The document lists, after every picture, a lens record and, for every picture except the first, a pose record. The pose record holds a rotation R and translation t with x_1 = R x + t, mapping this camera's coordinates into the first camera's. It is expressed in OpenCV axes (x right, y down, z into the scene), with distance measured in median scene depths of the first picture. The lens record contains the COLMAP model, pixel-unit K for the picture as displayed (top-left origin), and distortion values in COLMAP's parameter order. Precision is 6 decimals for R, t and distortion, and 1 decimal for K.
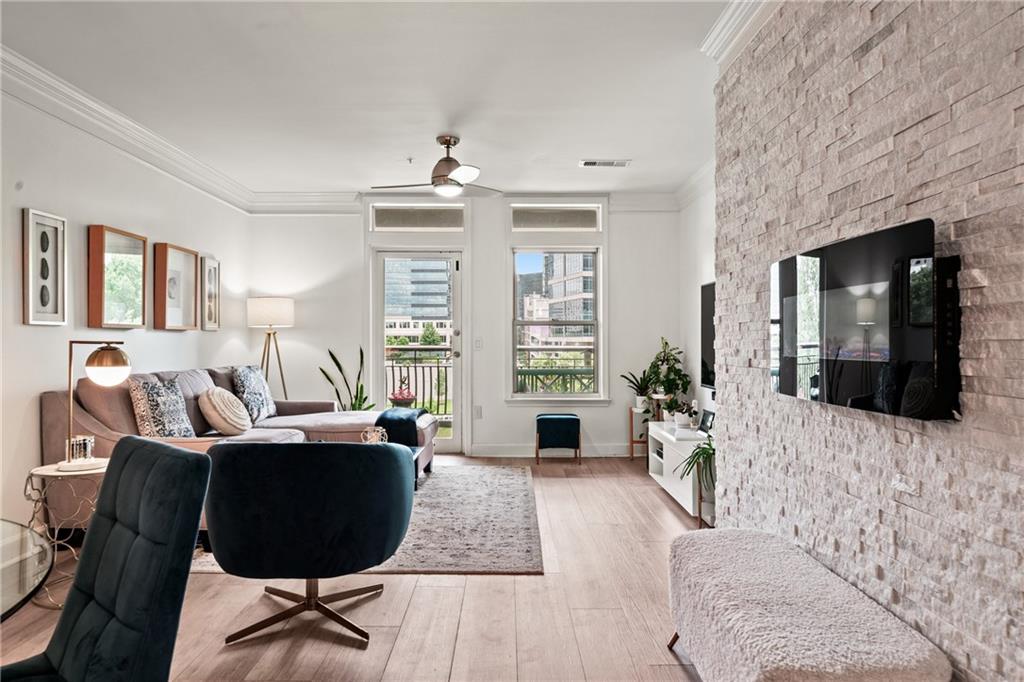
lens RADIAL K [[683.4, 0, 509.0], [0, 683.4, 345.5], [0, 0, 1]] dist [0.001047, -0.001921]
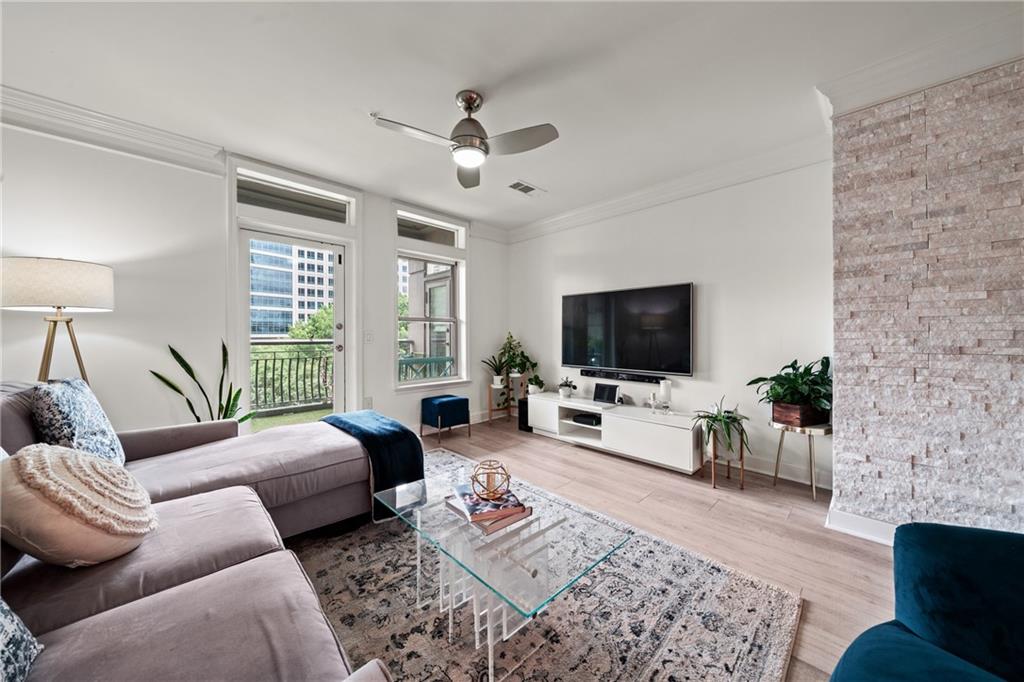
lens RADIAL K [[349.8, 0, 512.4], [0, 349.8, 339.0], [0, 0, 1]] dist [-0.005632, -0.000121]
pose [[0.717433, -0.005670, 0.696605, -0.381373], [0.005839, 0.999981, 0.002125, -0.000168], [-0.696603, 0.002543, 0.717452, 0.687826]]
